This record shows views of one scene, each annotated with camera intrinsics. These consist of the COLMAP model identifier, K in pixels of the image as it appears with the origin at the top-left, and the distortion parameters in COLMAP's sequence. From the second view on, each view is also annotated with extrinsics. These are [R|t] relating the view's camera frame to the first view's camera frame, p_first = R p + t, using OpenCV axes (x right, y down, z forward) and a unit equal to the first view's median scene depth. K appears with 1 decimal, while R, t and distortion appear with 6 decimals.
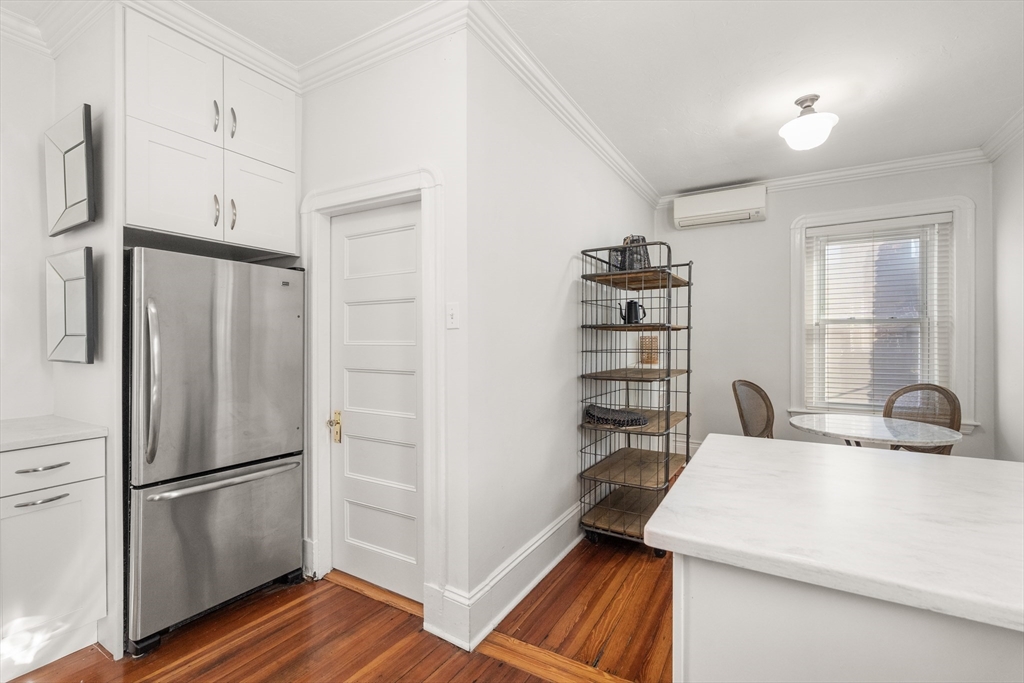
lens RADIAL K [[453.6, 0, 513.6], [0, 453.6, 341.8], [0, 0, 1]] dist [0.001473, 0.000598]
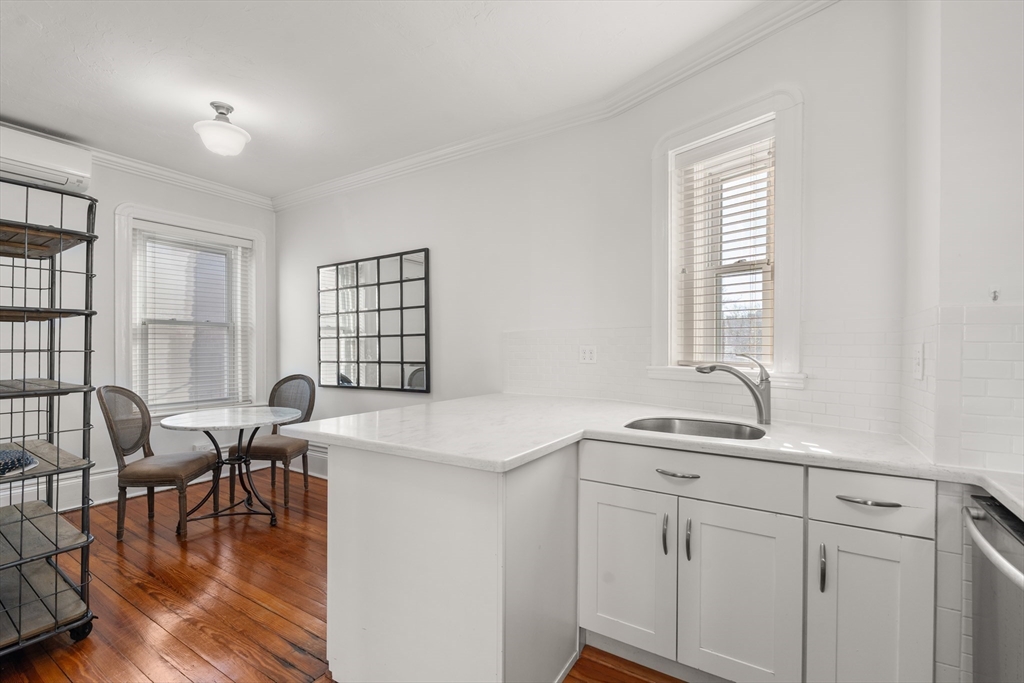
lens RADIAL K [[455.7, 0, 505.7], [0, 455.7, 347.2], [0, 0, 1]] dist [-0.000561, 0.000203]
pose [[0.046101, -0.000832, 0.998936, -0.280945], [0.000771, 0.999999, 0.000797, 0.012013], [-0.998937, 0.000734, 0.046101, 0.233452]]
